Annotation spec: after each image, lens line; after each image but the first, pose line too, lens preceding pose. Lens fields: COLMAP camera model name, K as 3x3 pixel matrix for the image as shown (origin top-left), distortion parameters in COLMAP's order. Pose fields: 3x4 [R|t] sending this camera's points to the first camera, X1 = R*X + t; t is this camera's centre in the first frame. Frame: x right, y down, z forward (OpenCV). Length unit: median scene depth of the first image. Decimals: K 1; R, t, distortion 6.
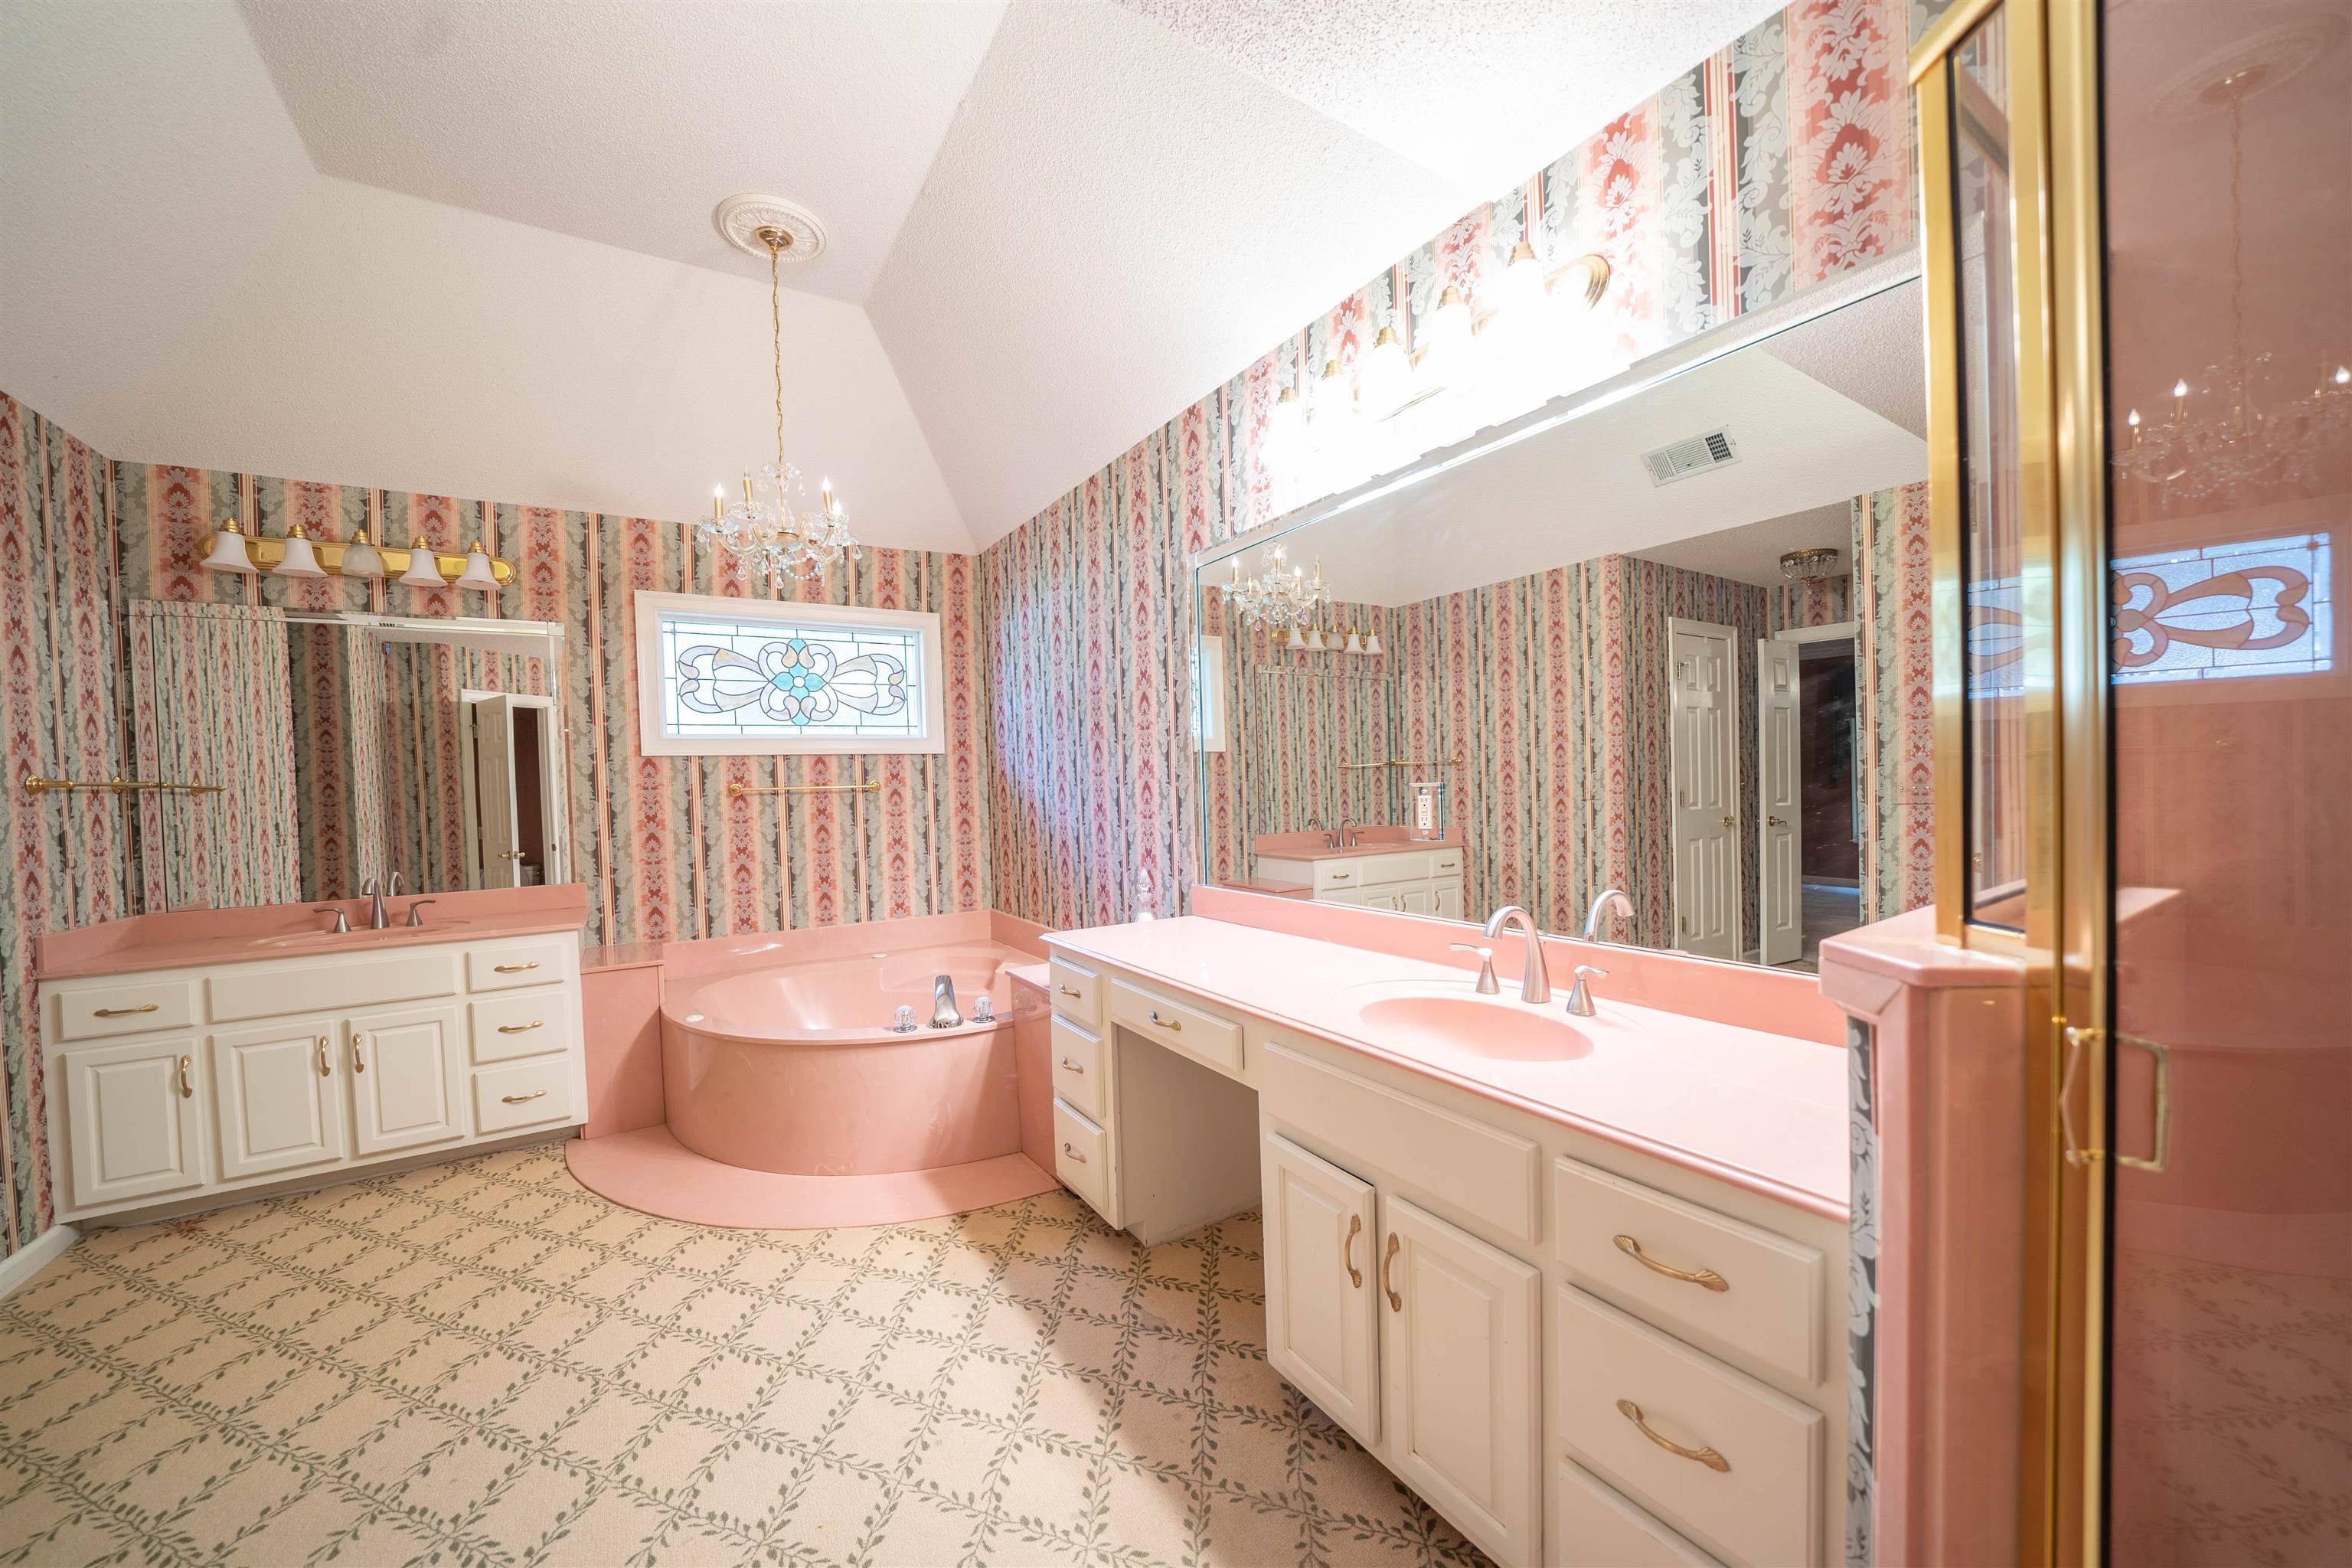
lens RADIAL K [[841.8, 0, 1158.9], [0, 841.8, 803.9], [0, 0, 1]] dist [-0.022162, 0.002401]
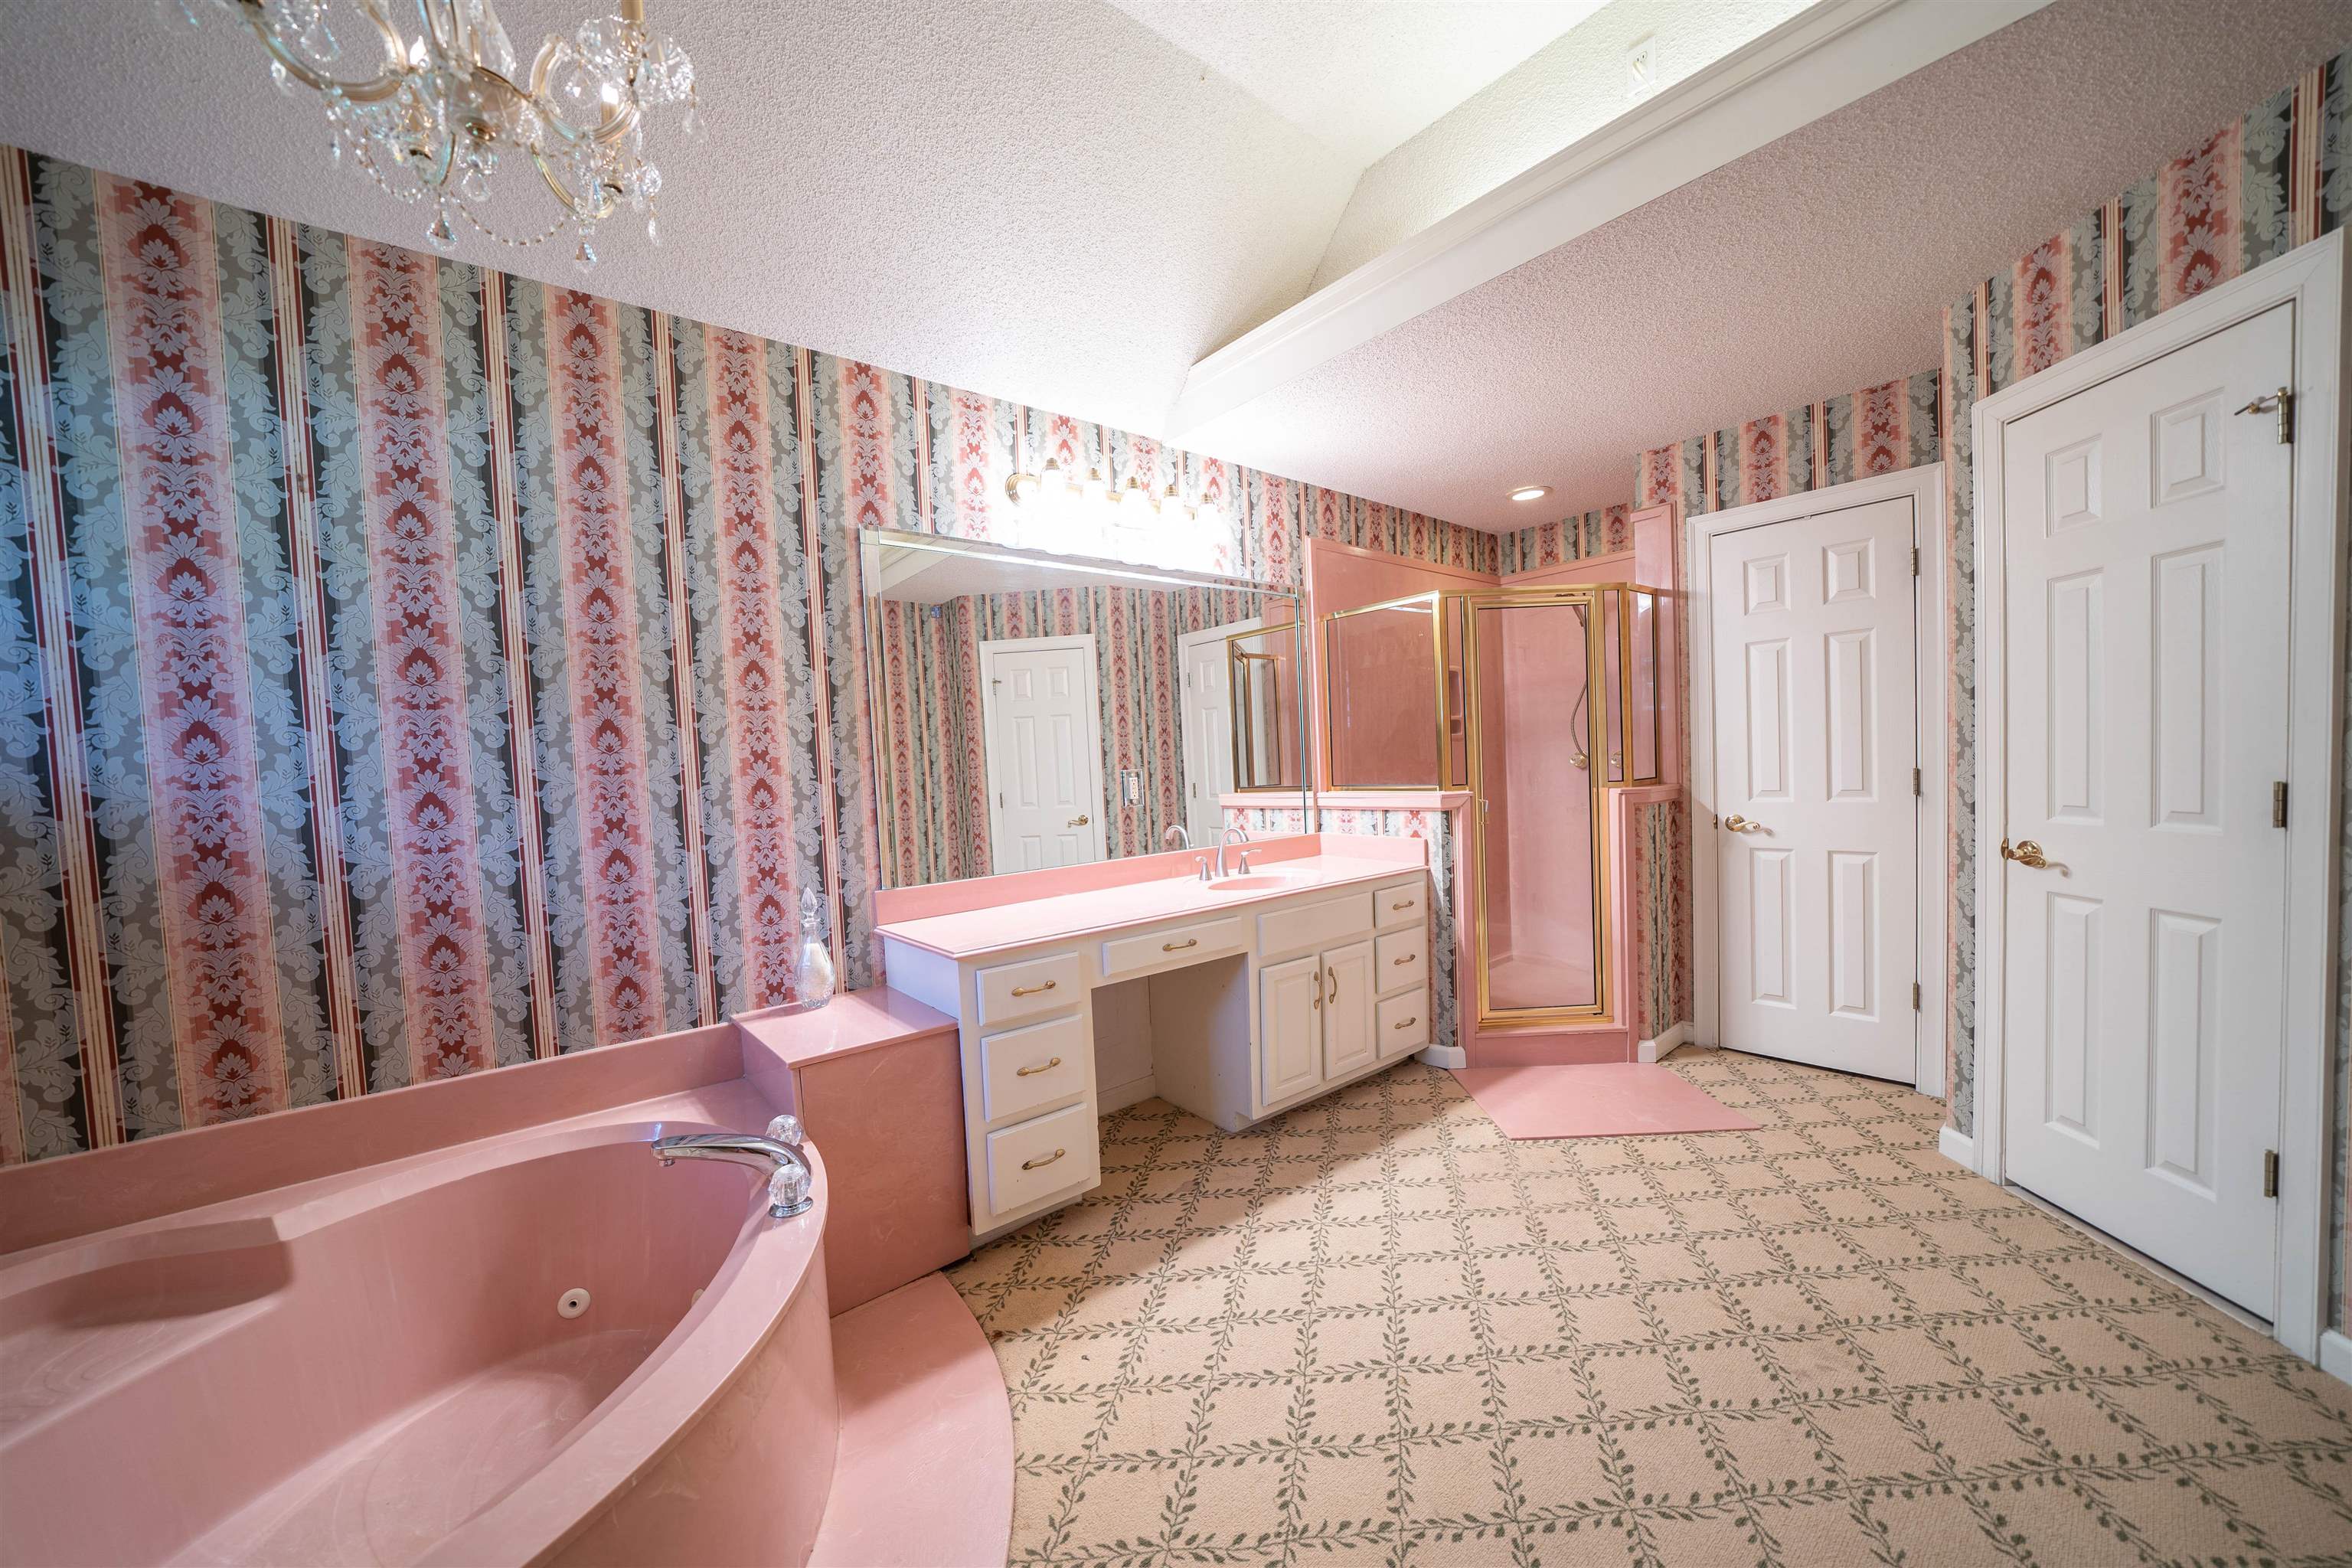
lens RADIAL K [[841.8, 0, 1158.9], [0, 841.8, 803.9], [0, 0, 1]] dist [-0.022162, 0.002401]
pose [[-0.119079, -0.009603, 0.992838, -1.147516], [0.074434, 0.997053, 0.018571, 0.012078], [-0.990091, 0.076113, -0.118013, 1.046991]]
